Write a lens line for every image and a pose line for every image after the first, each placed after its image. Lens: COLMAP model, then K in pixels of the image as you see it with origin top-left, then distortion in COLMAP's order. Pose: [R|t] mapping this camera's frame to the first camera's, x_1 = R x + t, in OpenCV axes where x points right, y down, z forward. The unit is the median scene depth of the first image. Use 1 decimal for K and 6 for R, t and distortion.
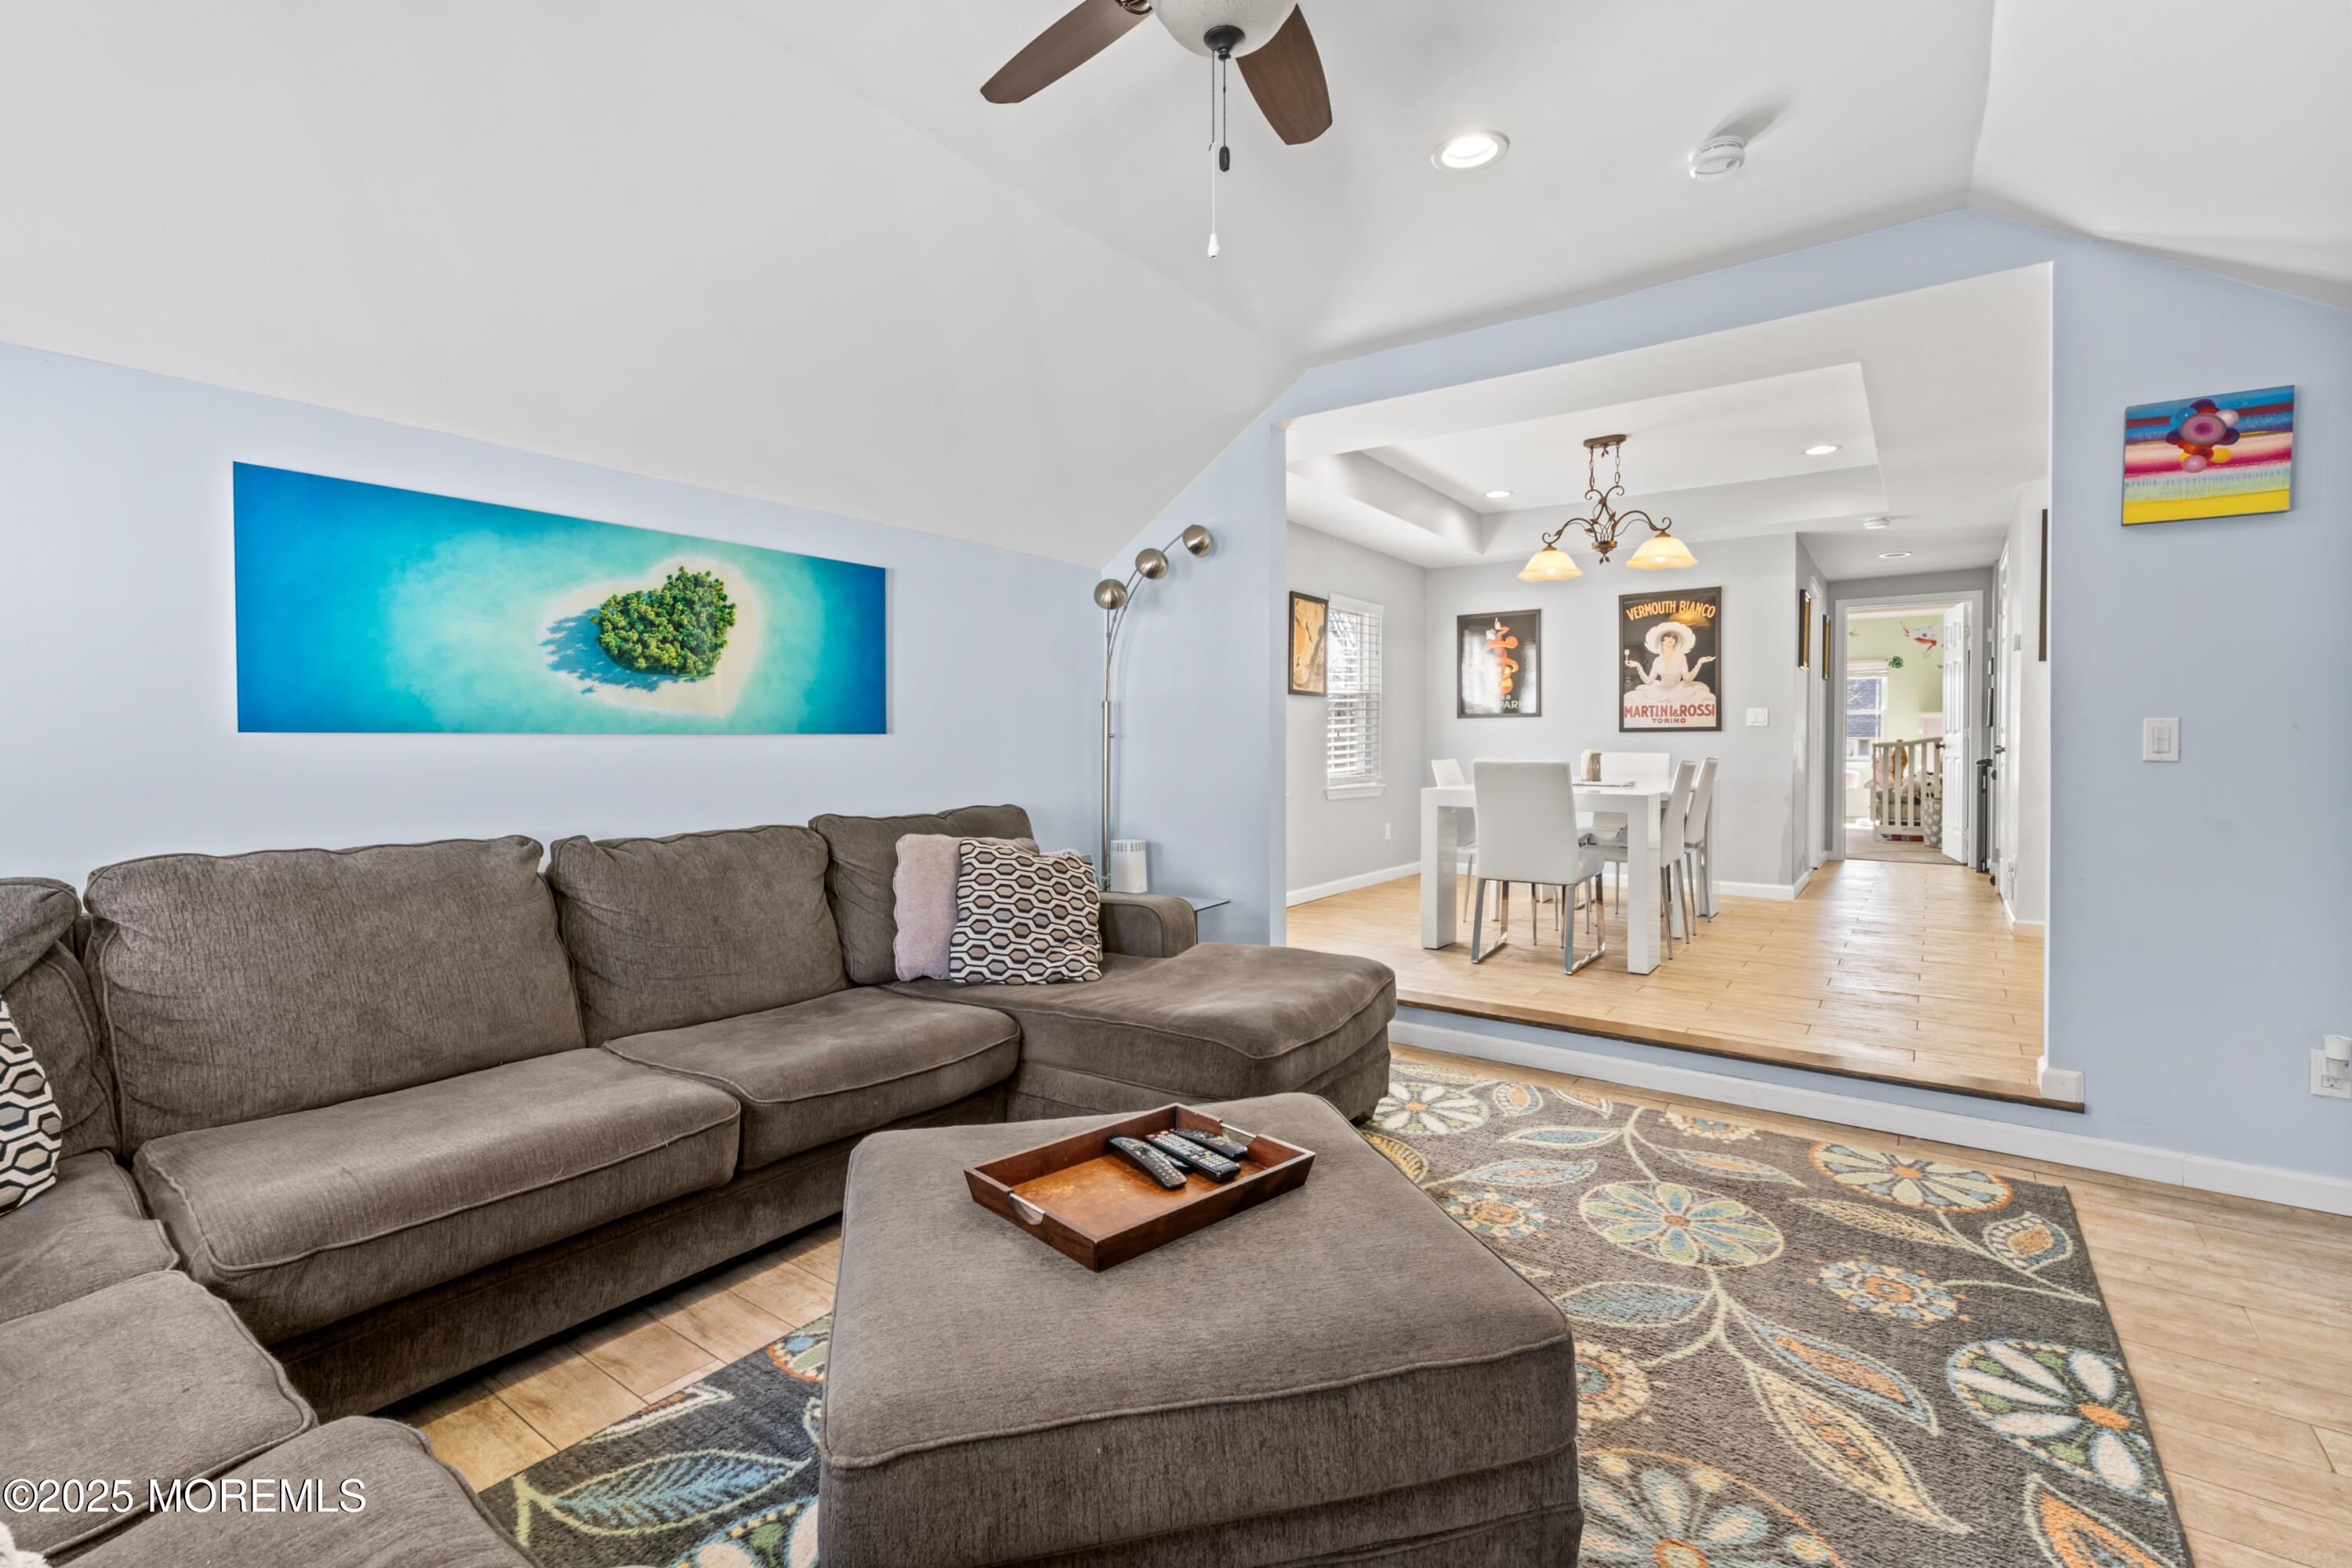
lens RADIAL K [[1054.1, 0, 1168.9], [0, 1054.1, 752.9], [0, 0, 1]] dist [-0.000099, 0.000077]
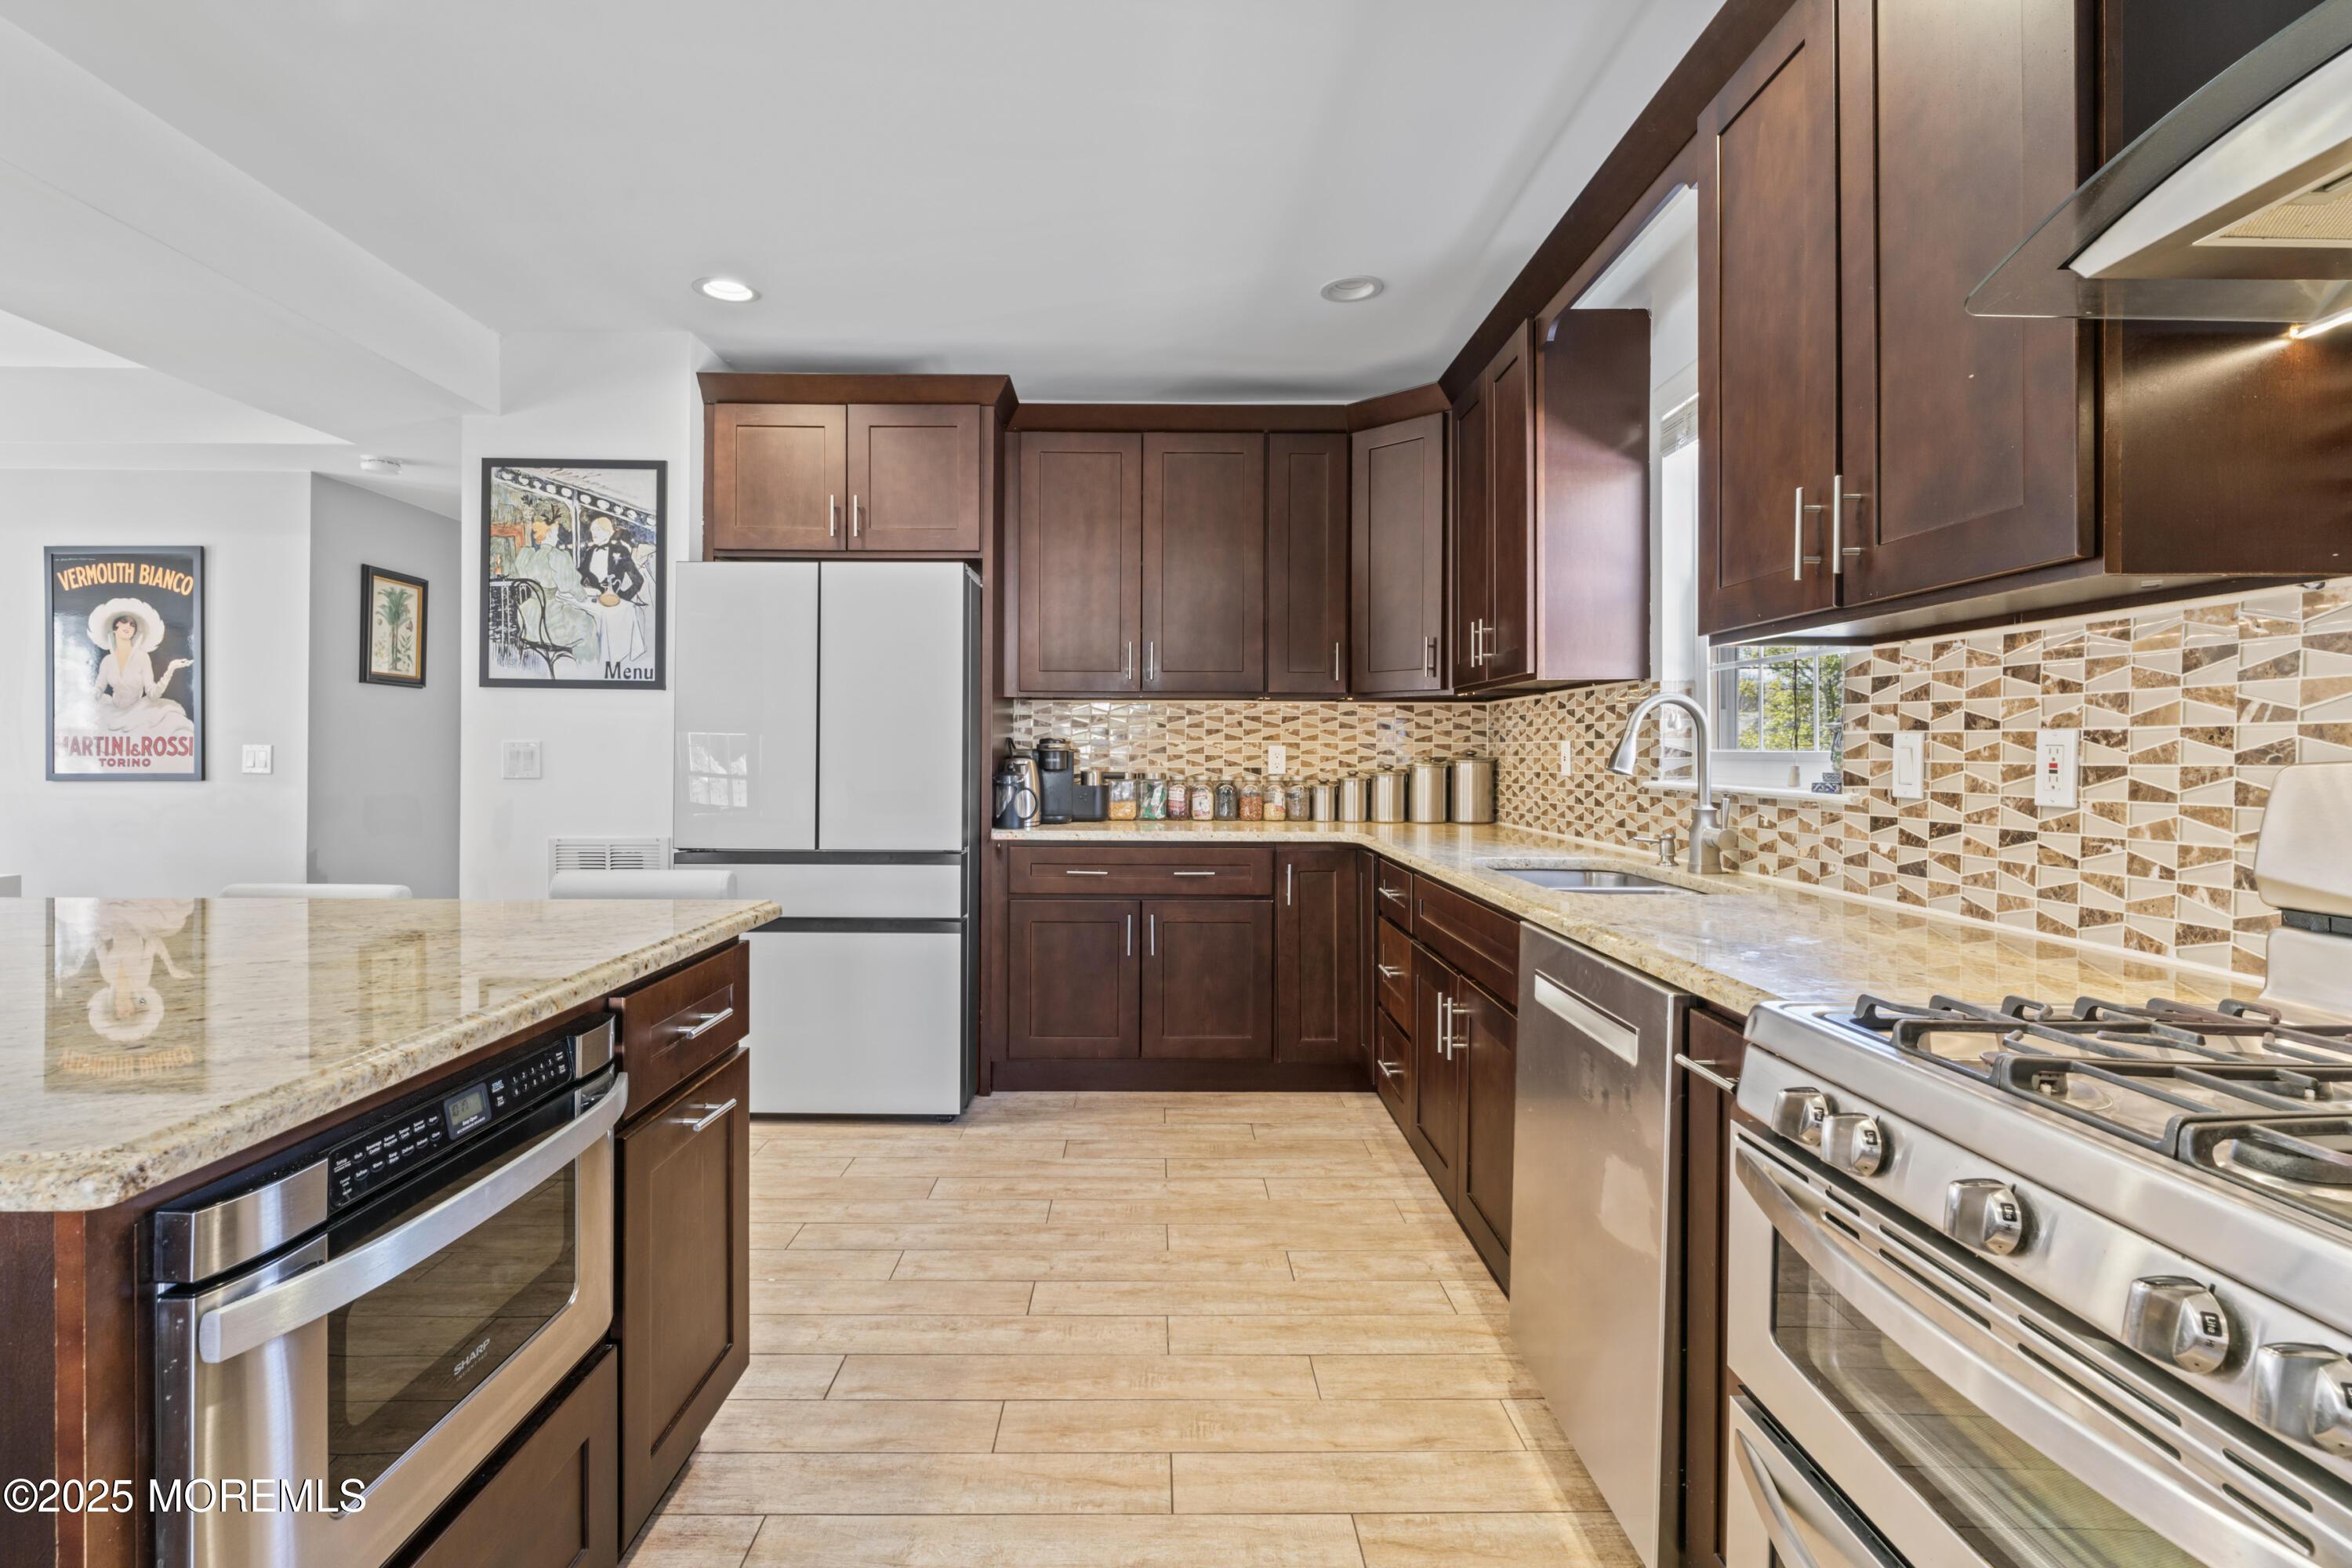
lens RADIAL K [[1098.4, 0, 1168.1], [0, 1098.4, 755.8], [0, 0, 1]] dist [-0.000705, -0.000038]
pose [[0.799628, 0.003808, 0.600483, 1.514518], [0.001621, 0.999963, -0.008500, -0.073837], [-0.600493, 0.007770, 0.799592, 0.378038]]
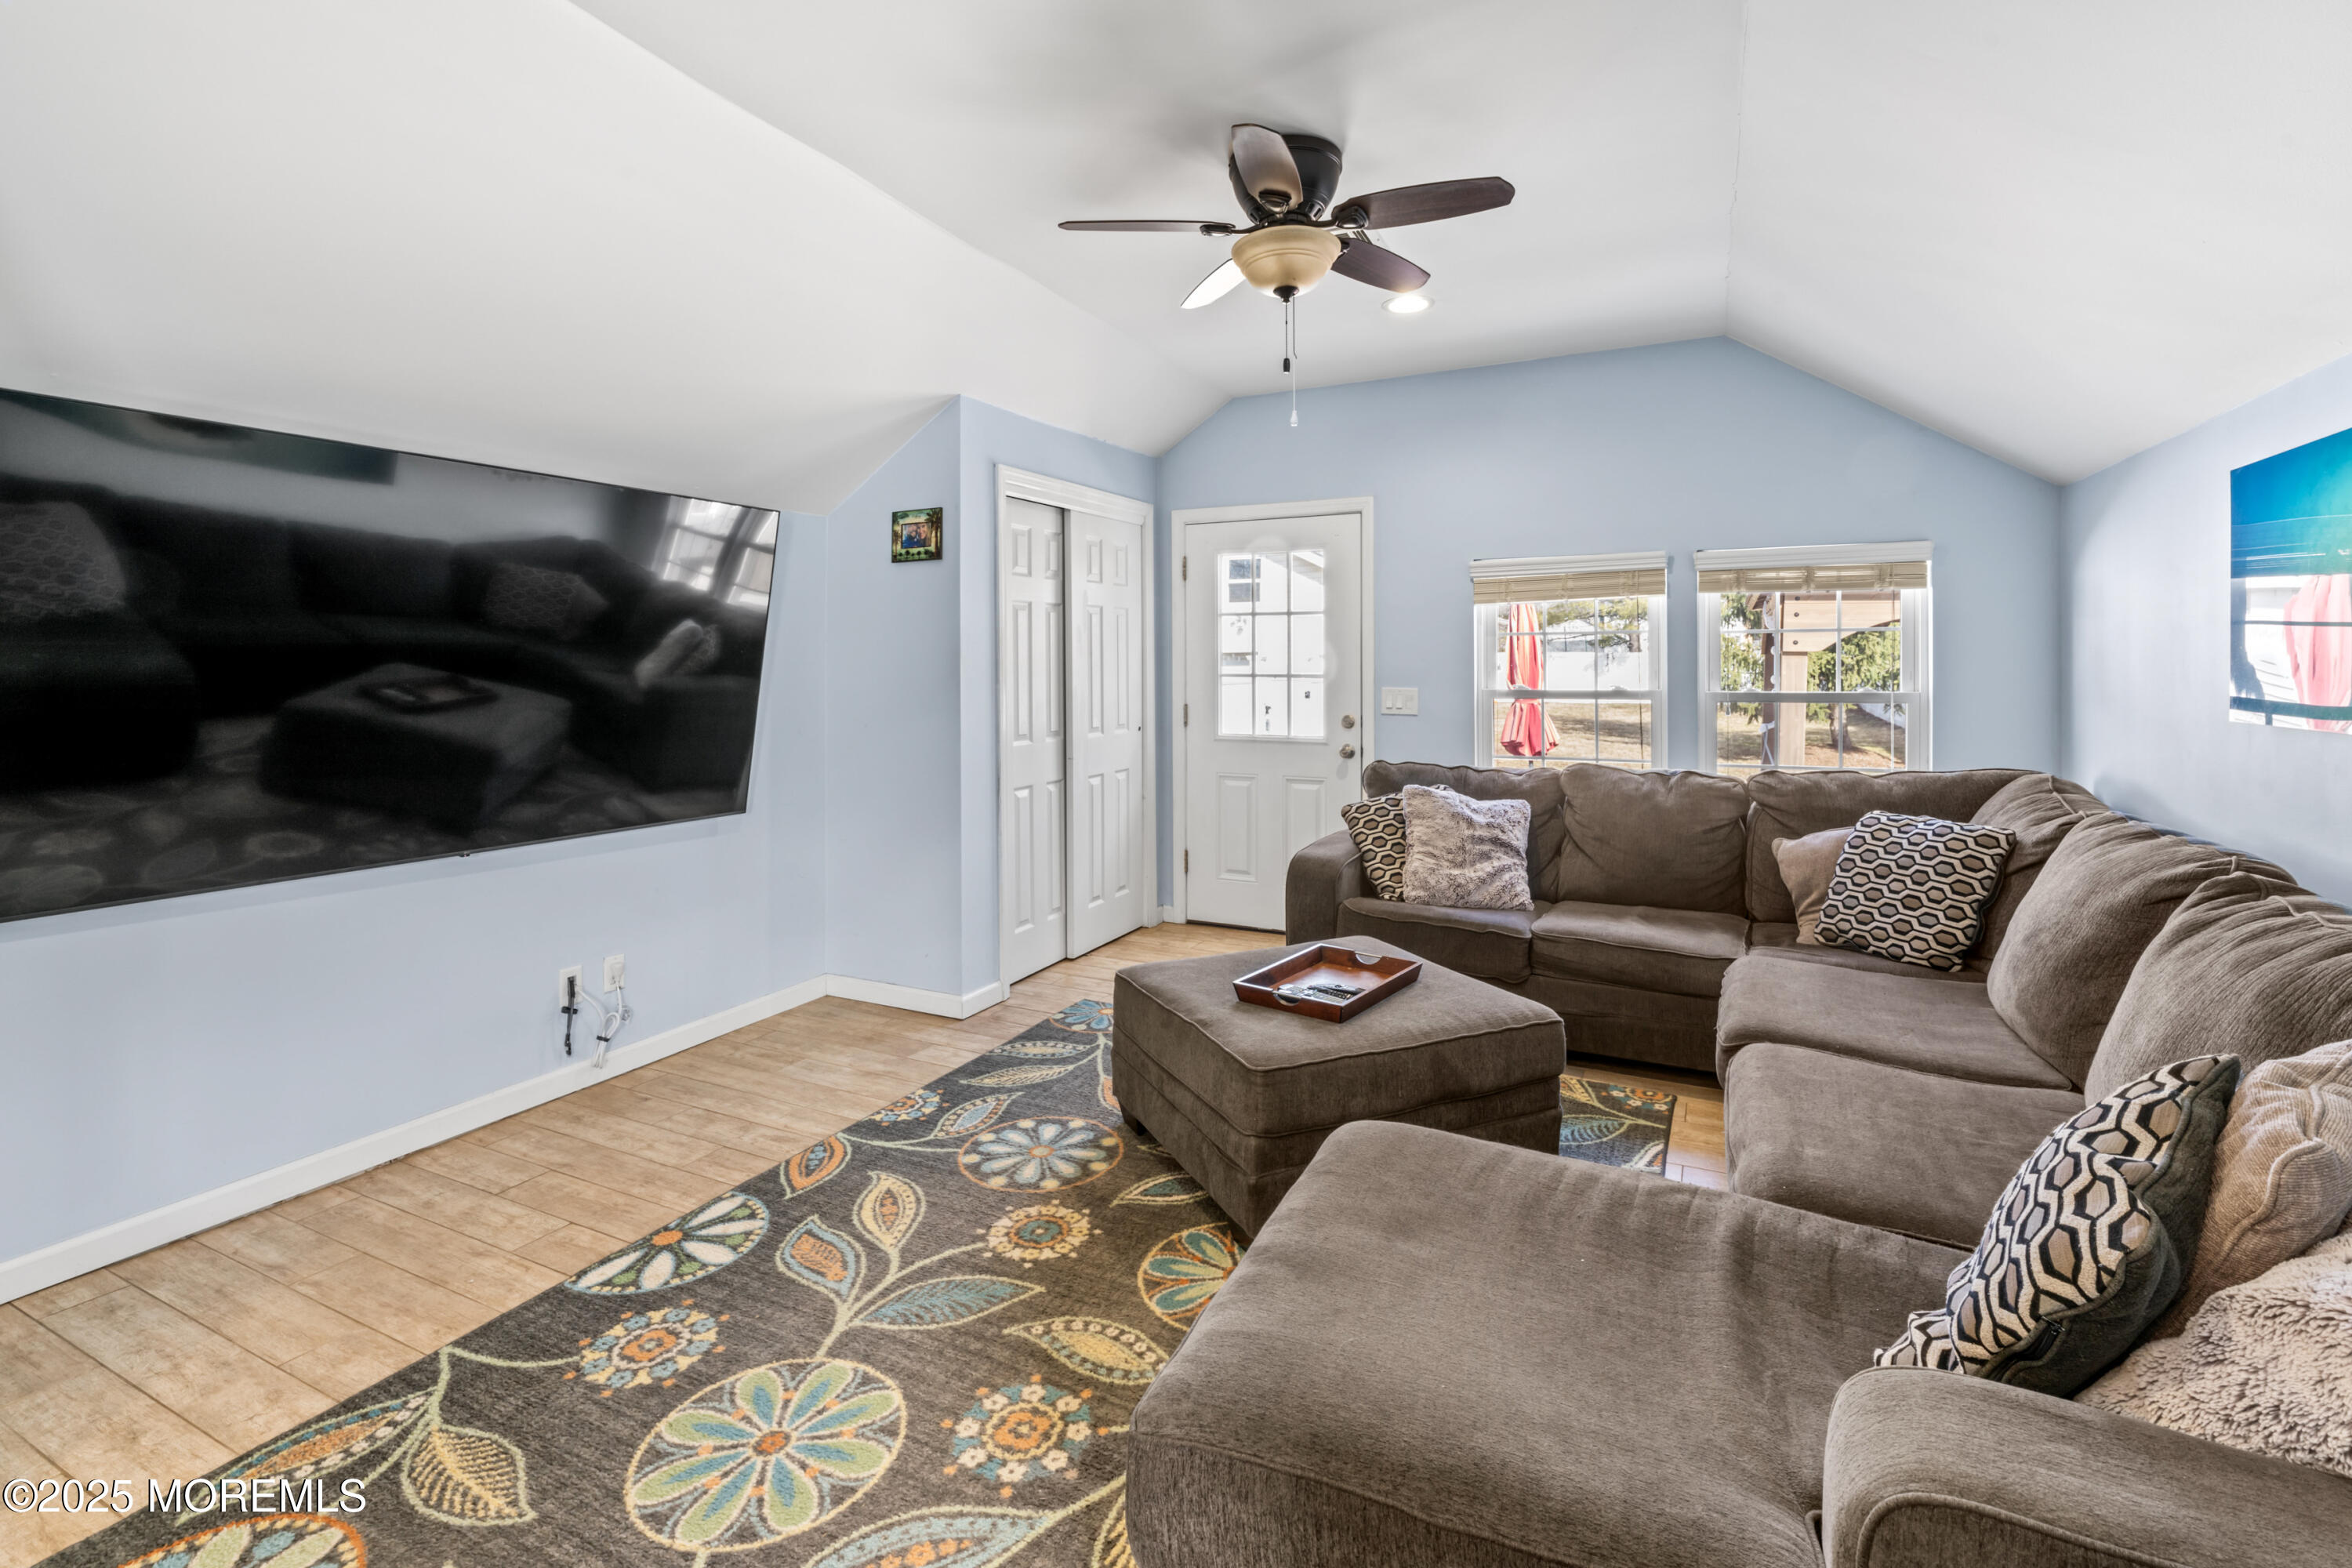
lens RADIAL K [[1082.1, 0, 1170.1], [0, 1082.1, 675.3], [0, 0, 1]] dist [0.001294, -0.000150]
pose [[-0.987481, 0.007933, -0.157539, 0.319468], [0.004391, 0.999730, 0.022815, -0.085311], [0.157678, 0.021837, -0.987249, 1.700979]]
